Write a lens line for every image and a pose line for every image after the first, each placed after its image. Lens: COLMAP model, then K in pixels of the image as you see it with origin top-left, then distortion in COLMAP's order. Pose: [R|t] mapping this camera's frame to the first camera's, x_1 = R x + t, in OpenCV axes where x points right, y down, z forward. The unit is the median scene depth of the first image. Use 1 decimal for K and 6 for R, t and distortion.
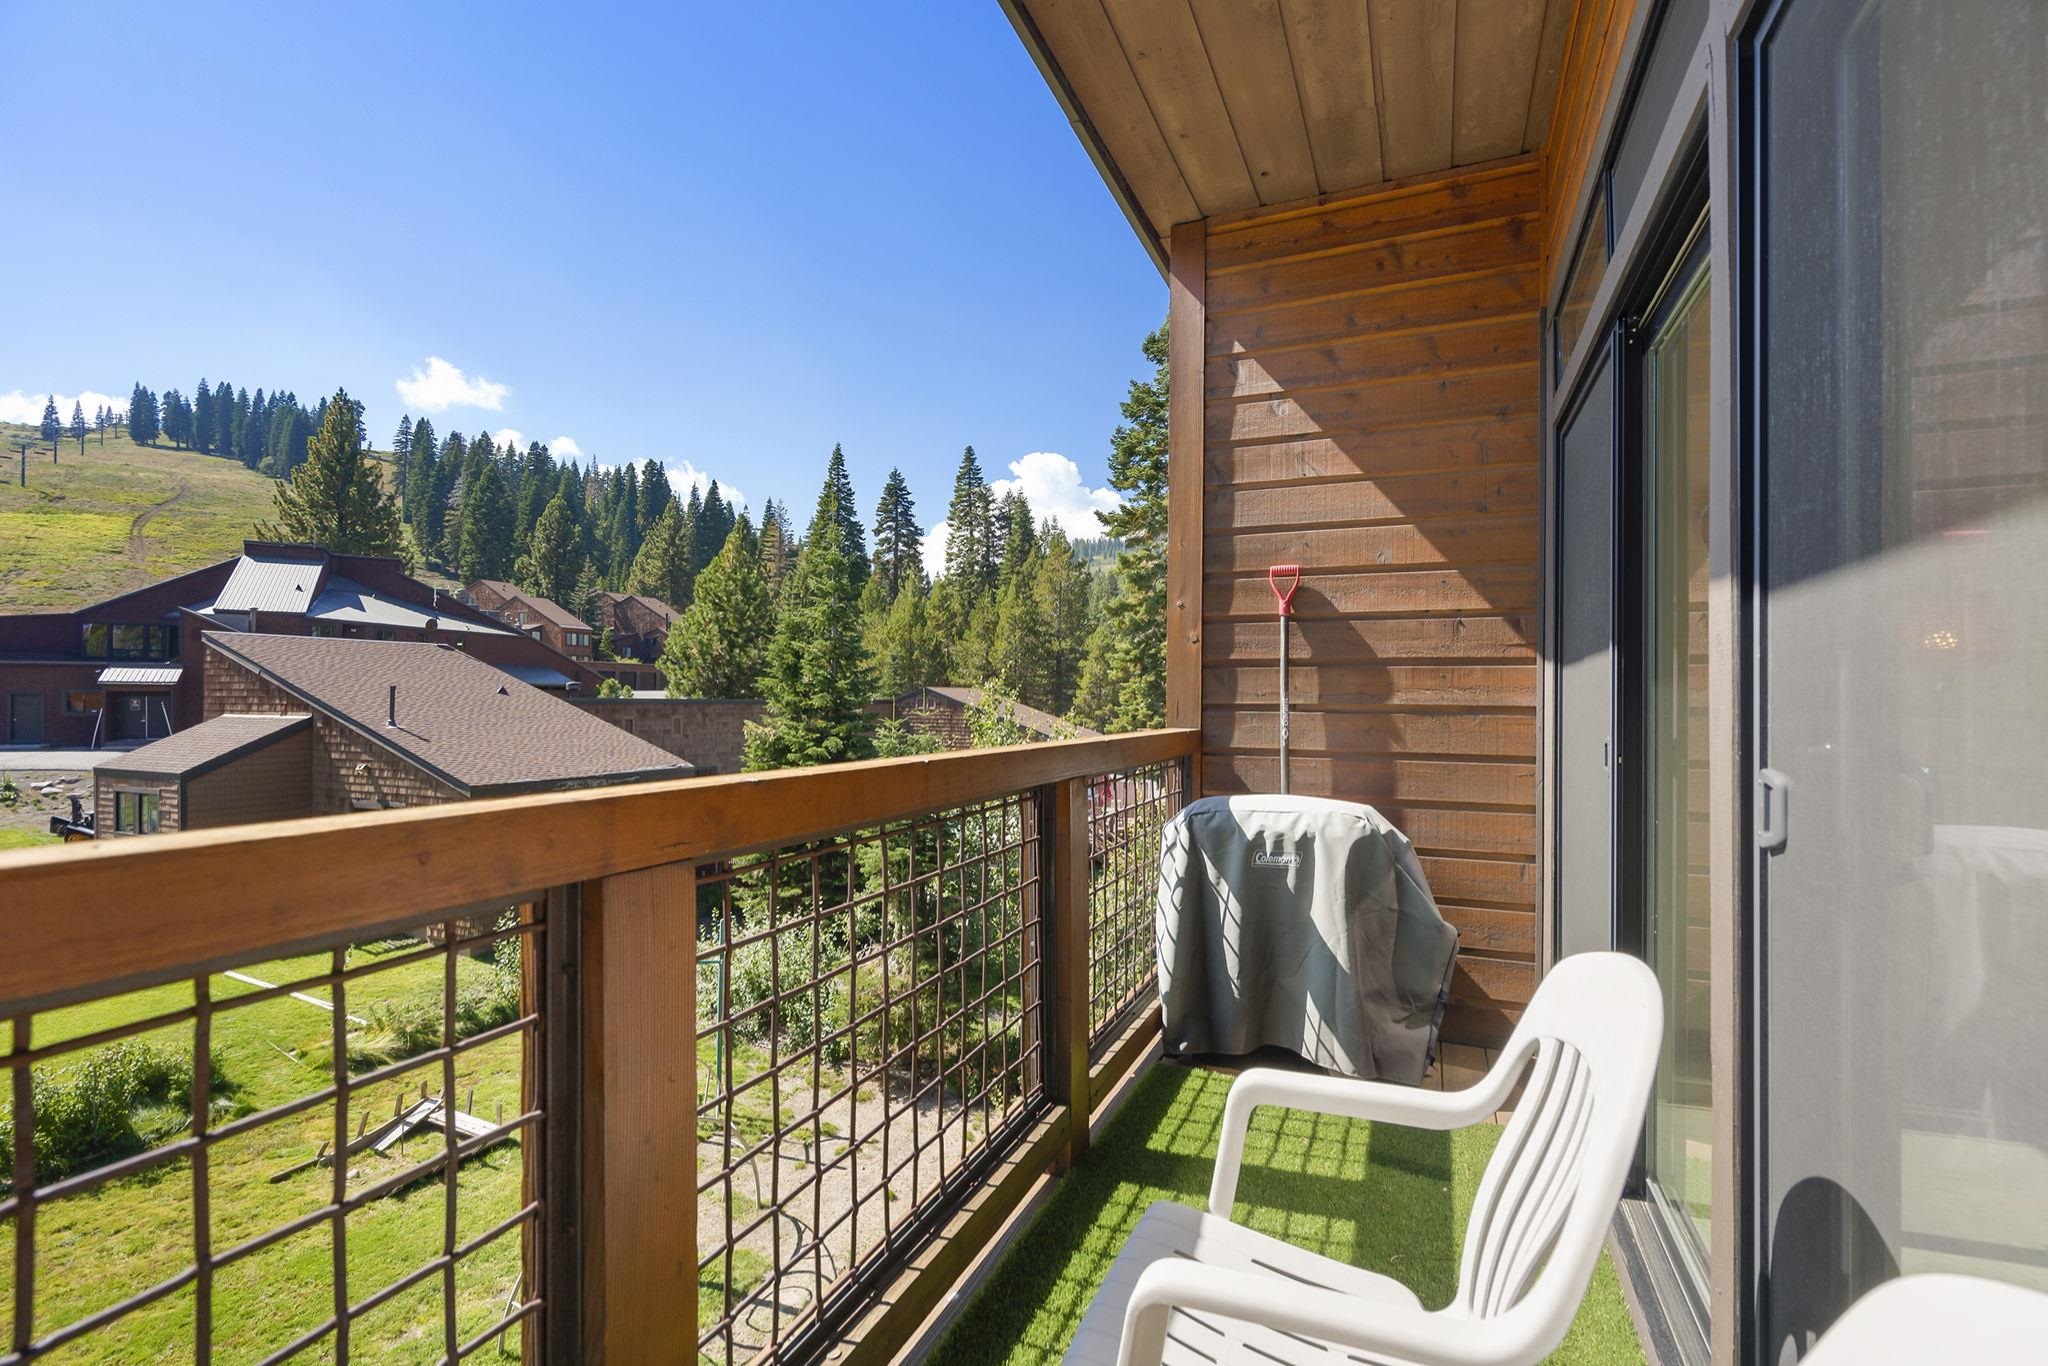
lens RADIAL K [[922.8, 0, 1022.4], [0, 922.8, 691.2], [0, 0, 1]] dist [-0.003927, 0.000803]
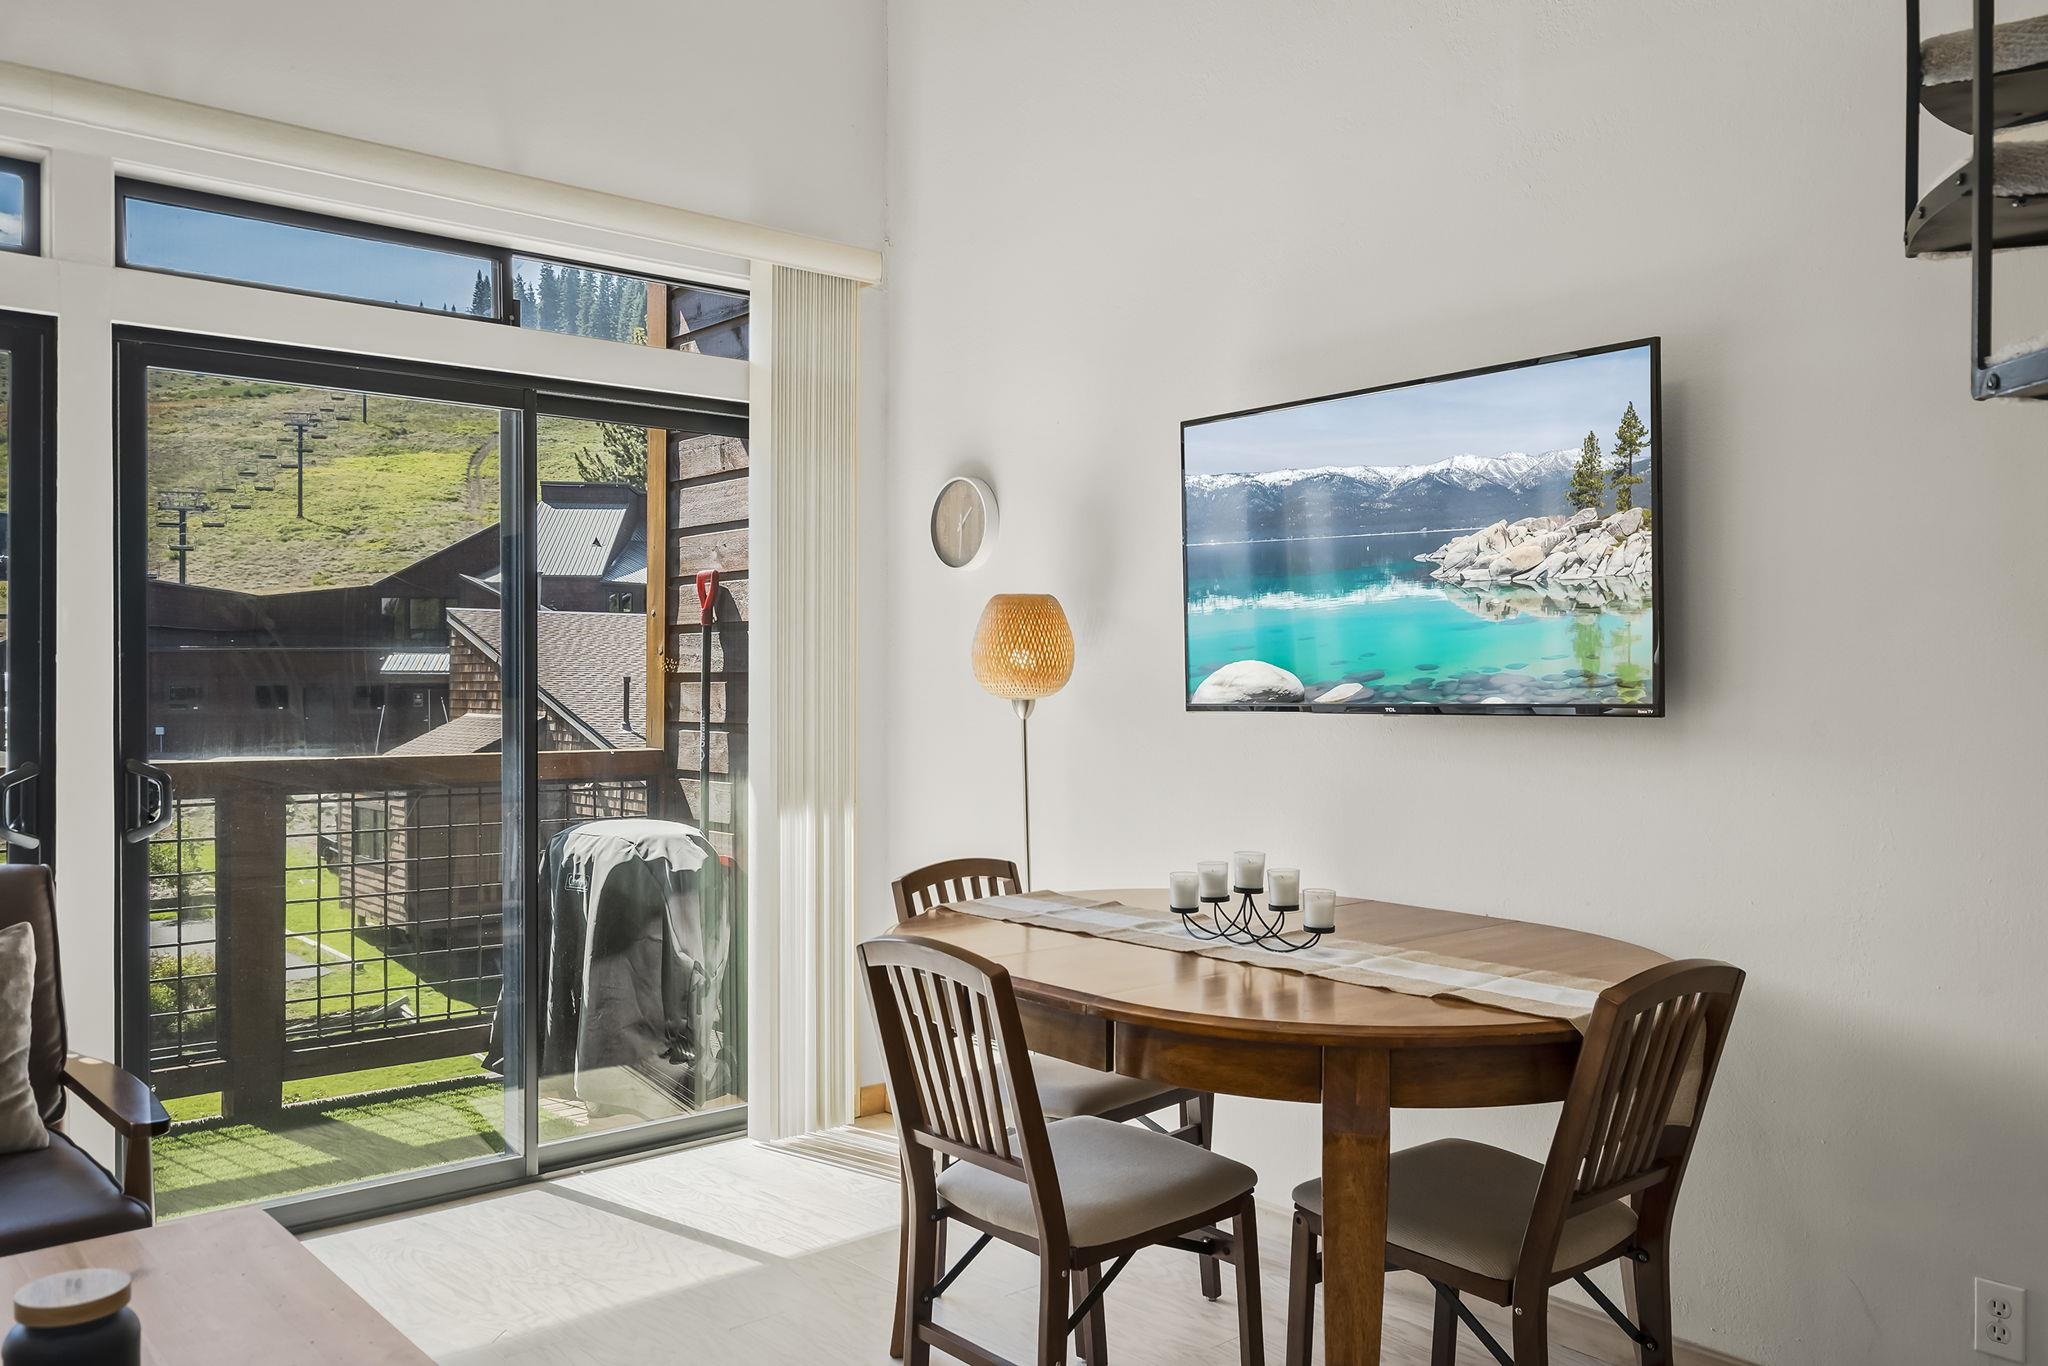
lens RADIAL K [[1598.0, 0, 1024.0], [0, 1598.0, 683.0], [0, 0, 1]] dist [0.001170, 0.000671]
pose [[0.904136, -0.003370, -0.427231, 0.031721], [0.005543, 0.999977, 0.003844, -0.000764], [0.427208, -0.005843, 0.904134, -0.007411]]
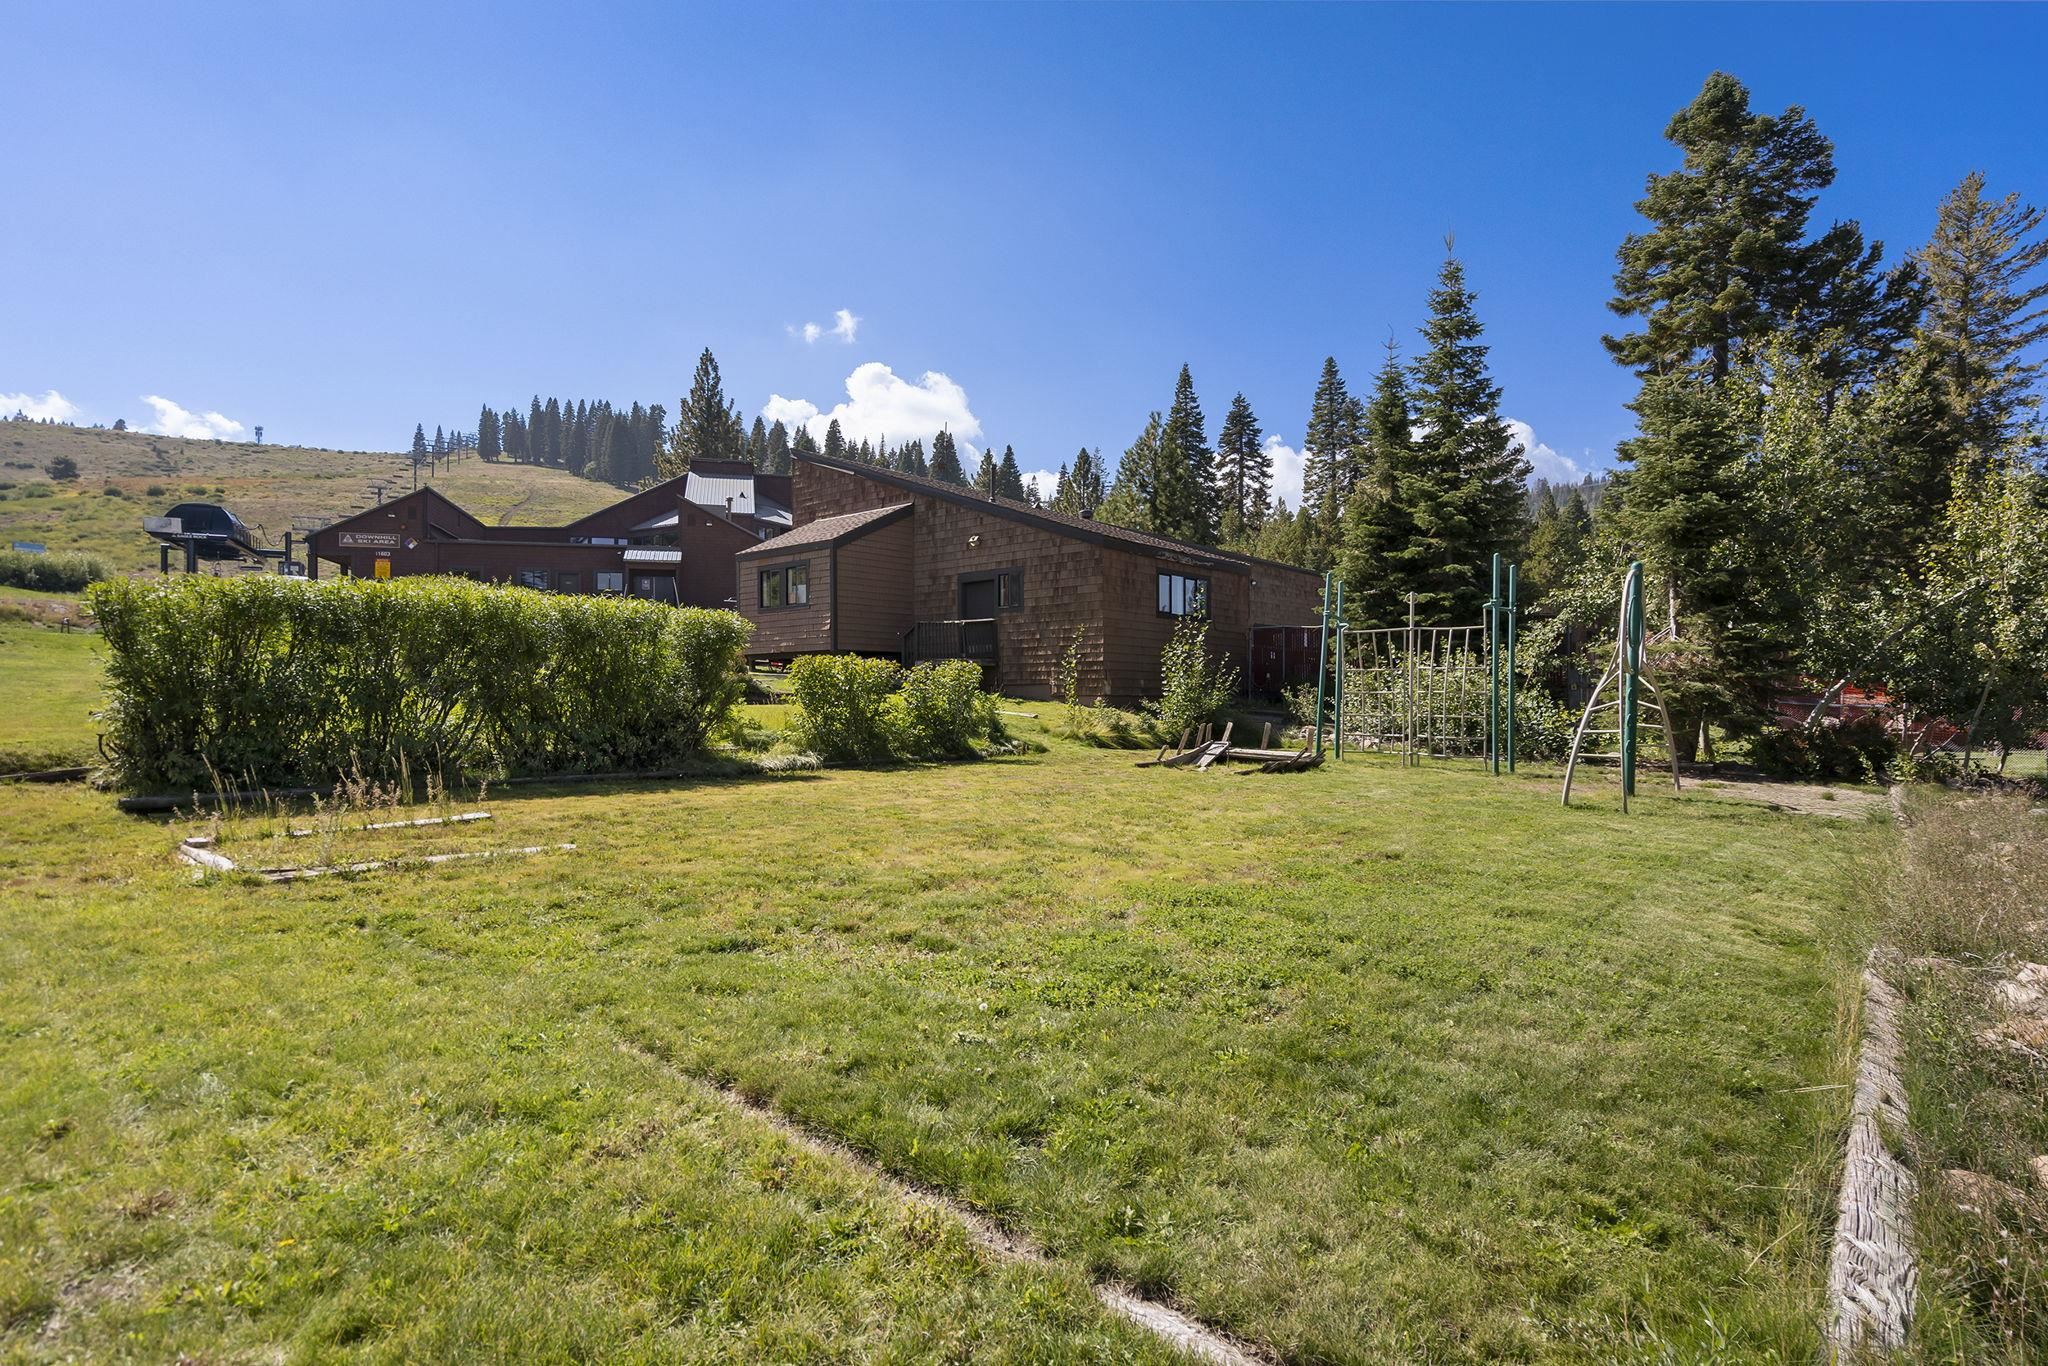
lens RADIAL K [[1041.0, 0, 1024.0], [0, 1041.0, 683.0], [0, 0, 1]] dist [0.002506, 0.000619]
pose [[0.961107, -0.008311, -0.276051, -0.062866], [0.005688, 0.999931, -0.010304, 0.046851], [0.276117, 0.008333, 0.961088, -0.019110]]
